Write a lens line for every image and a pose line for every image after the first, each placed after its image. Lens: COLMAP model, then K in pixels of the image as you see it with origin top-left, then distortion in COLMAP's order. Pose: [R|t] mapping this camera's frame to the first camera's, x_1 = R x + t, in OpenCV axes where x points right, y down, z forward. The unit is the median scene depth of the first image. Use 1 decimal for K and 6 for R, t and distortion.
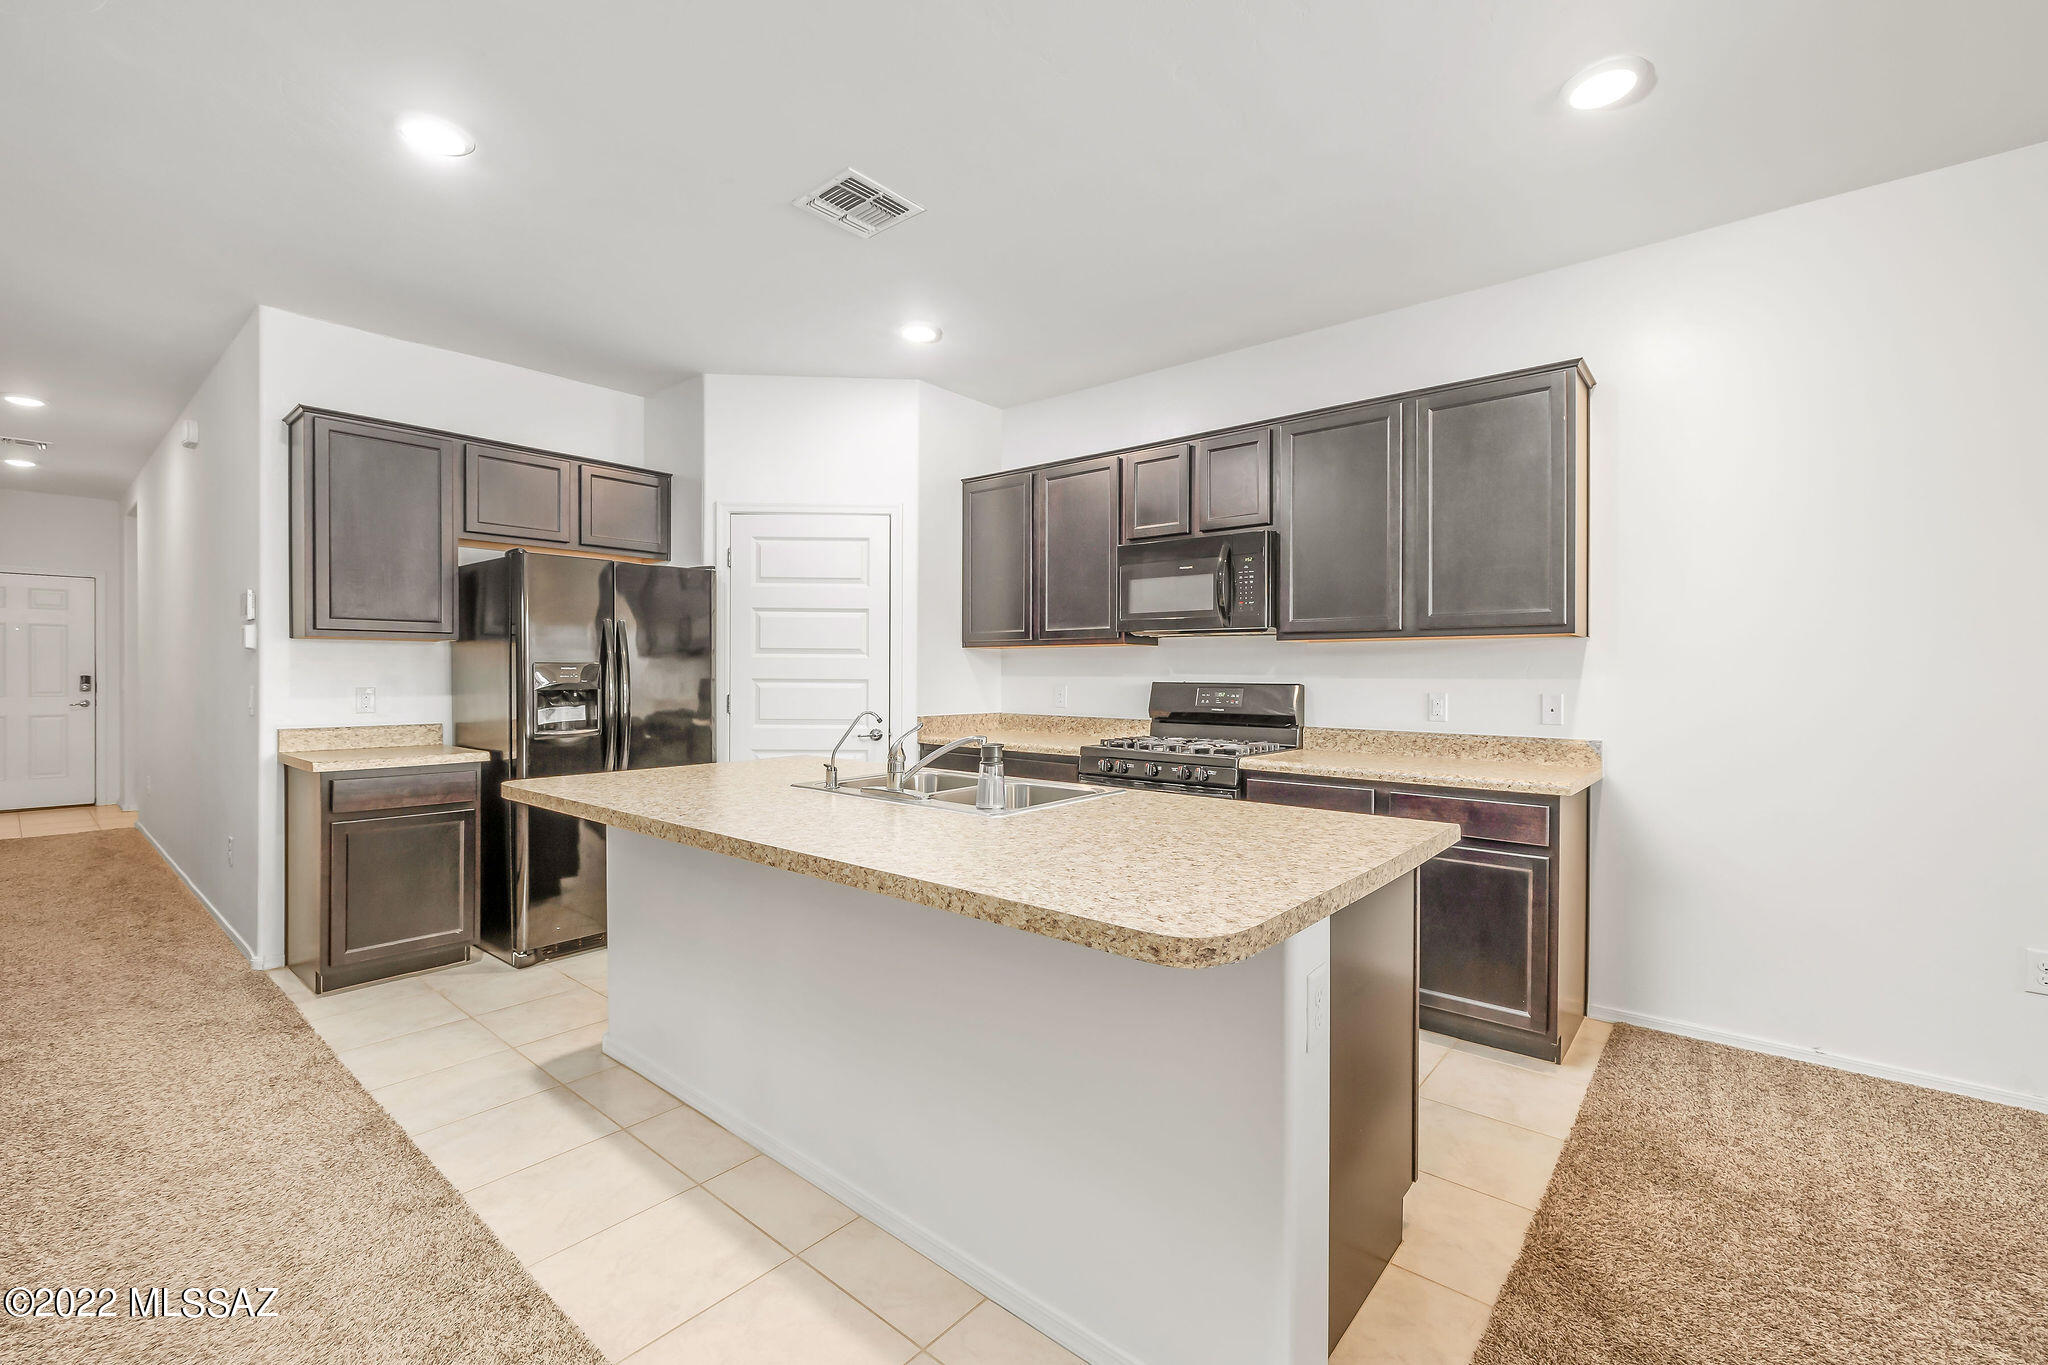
lens RADIAL K [[863.9, 0, 1033.9], [0, 863.9, 678.6], [0, 0, 1]] dist [-0.000298, 0.000272]
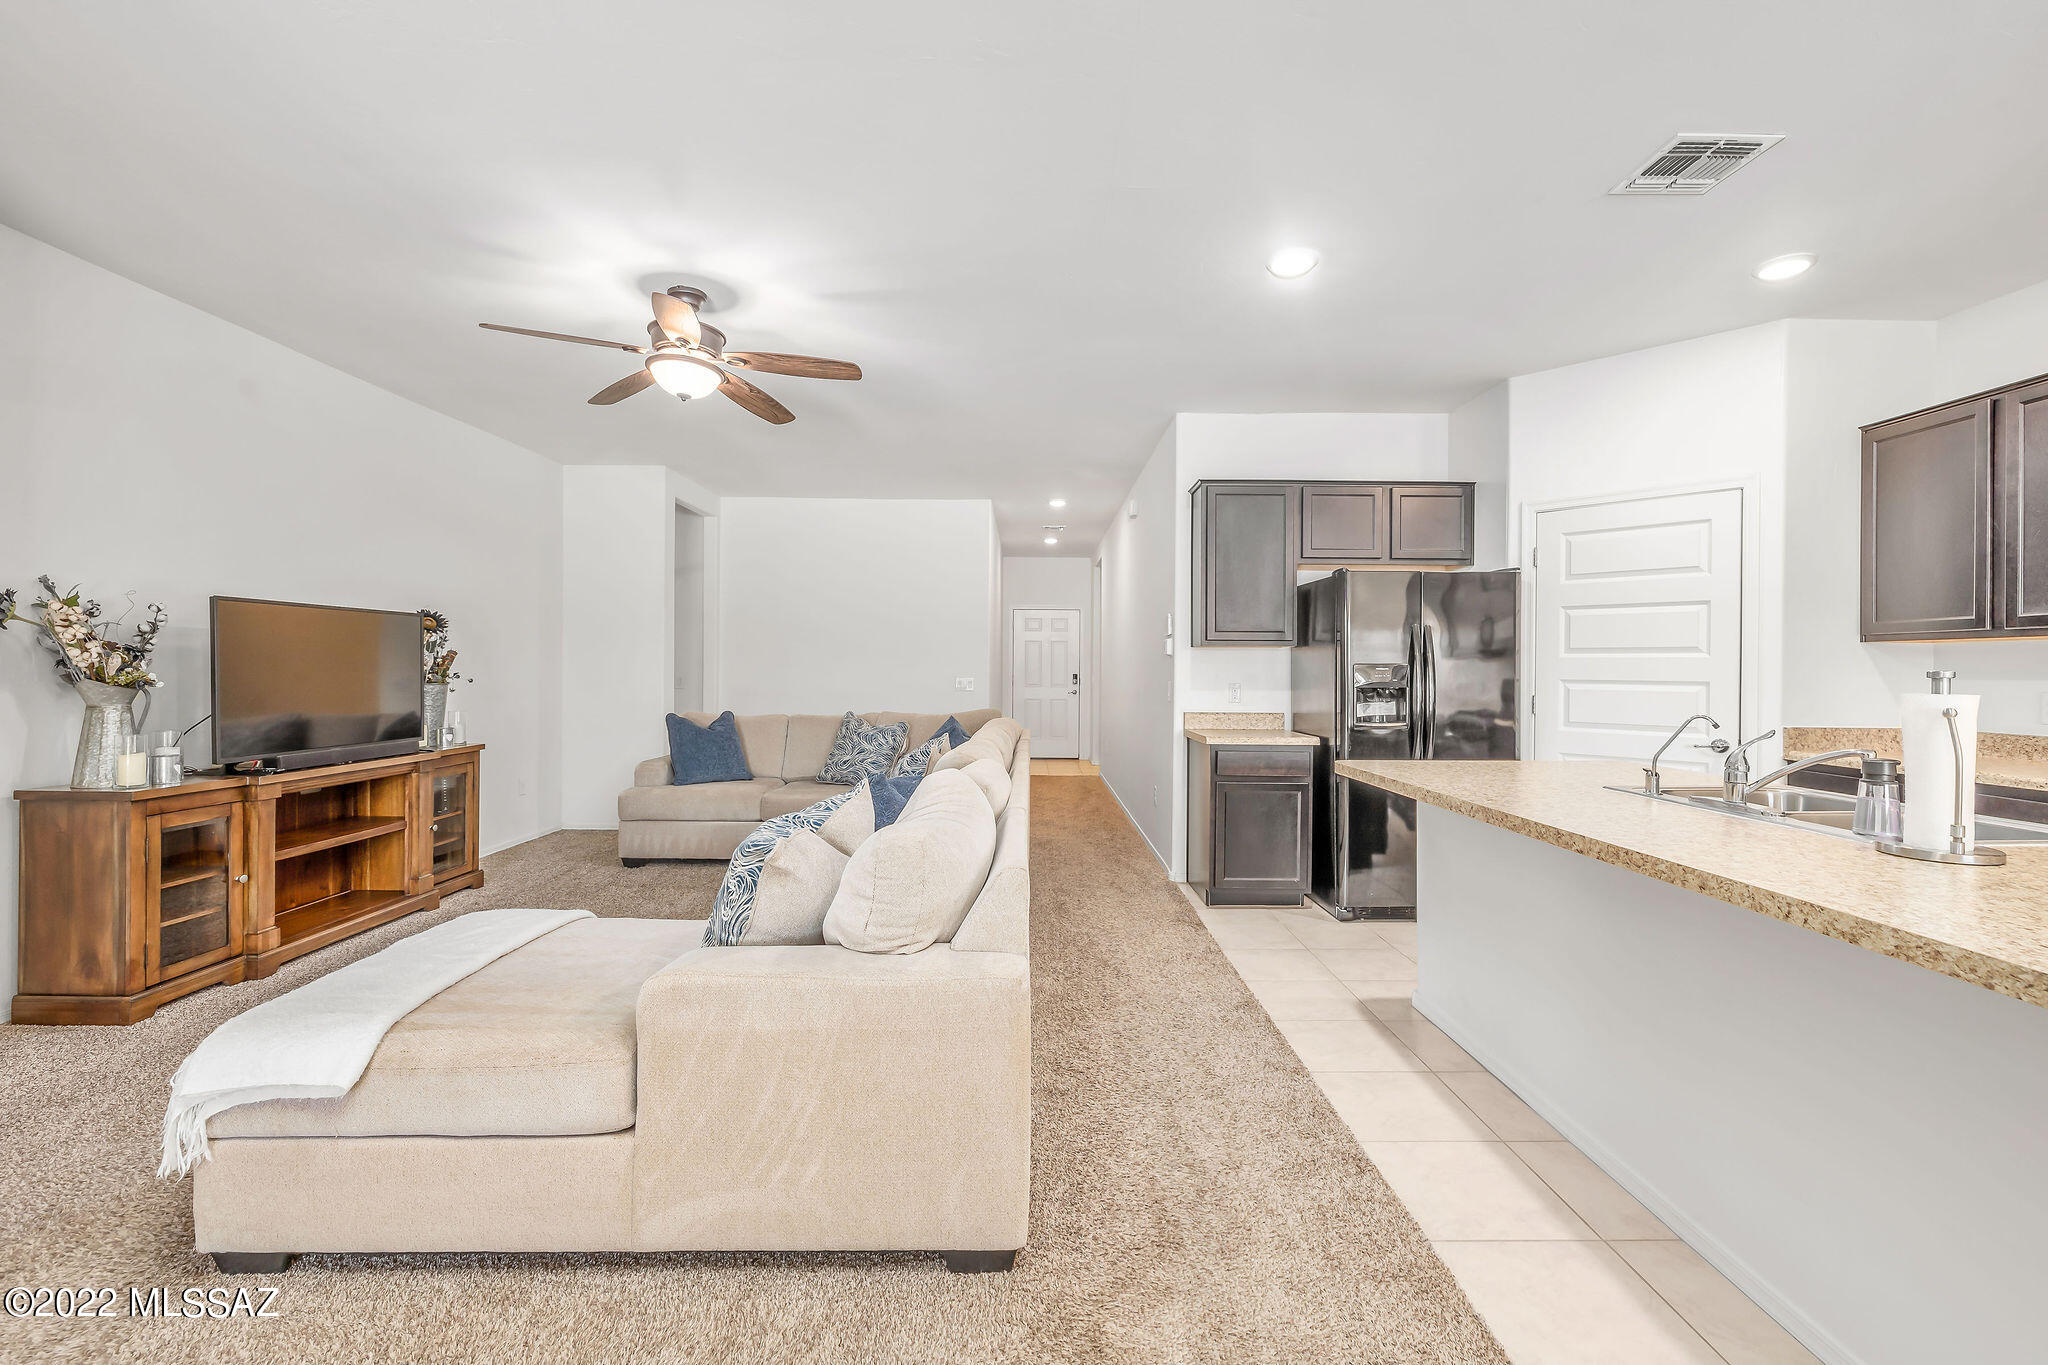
lens RADIAL K [[858.9, 0, 1034.8], [0, 858.9, 671.3], [0, 0, 1]] dist [-0.002377, -0.000056]
pose [[0.648474, 0.001802, -0.761235, 0.030327], [-0.008991, 0.999946, -0.005292, 0.001689], [0.761184, 0.010276, 0.648455, -0.092145]]
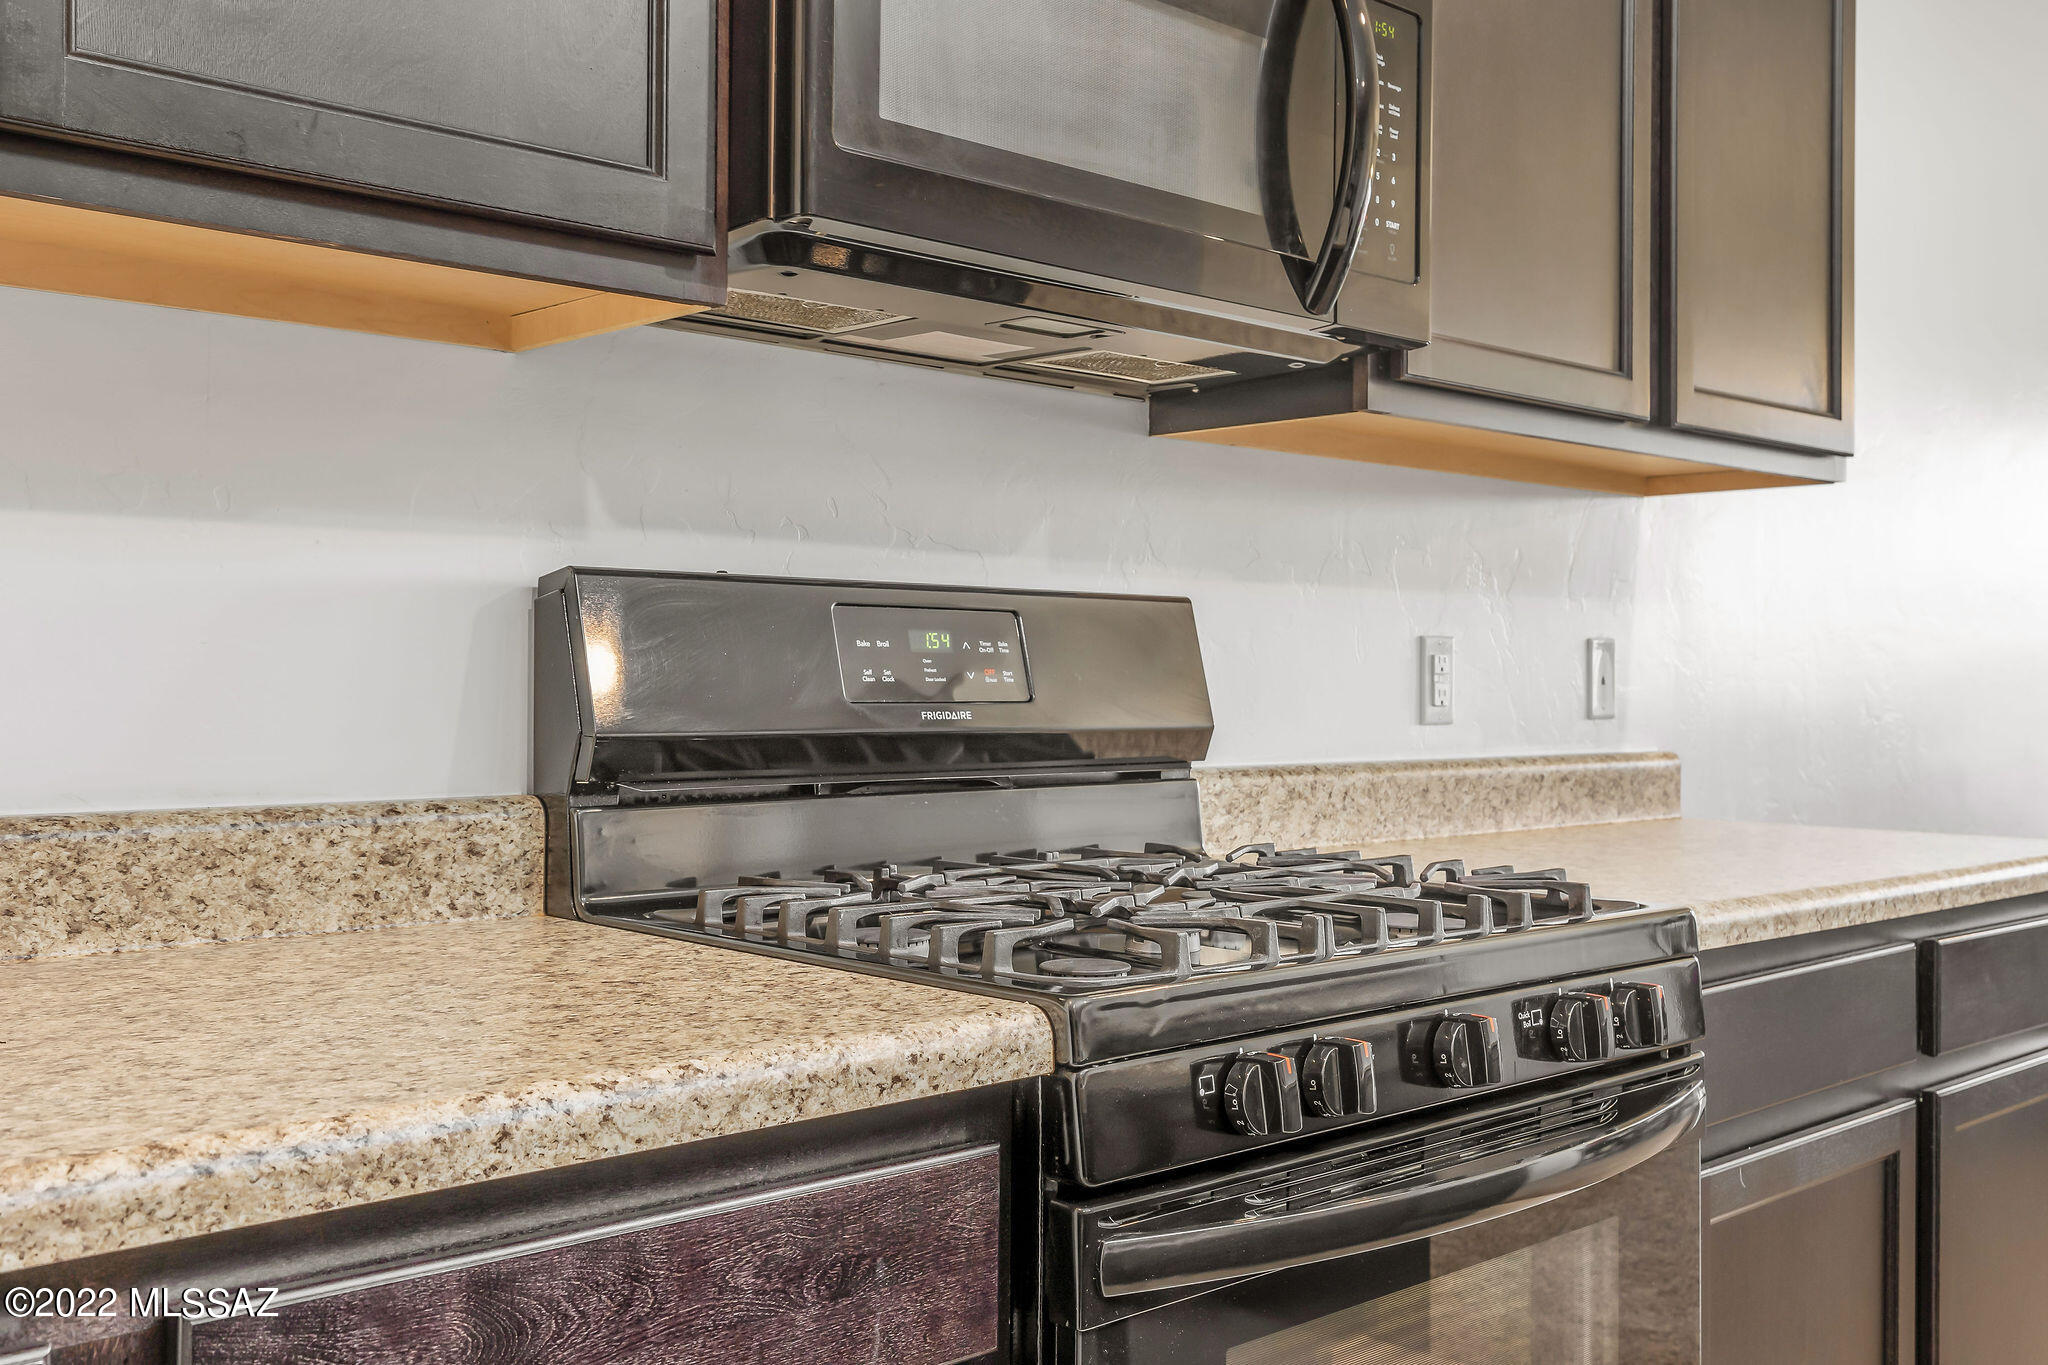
lens RADIAL K [[1977.1, 0, 1024.0], [0, 1977.1, 682.5], [0, 0, 1]] dist [0.001745, 0.000467]
pose [[0.117660, -0.003770, 0.993047, -0.280264], [0.006813, 0.999972, 0.002989, 0.031755], [-0.993031, 0.006414, 0.117682, 1.089400]]
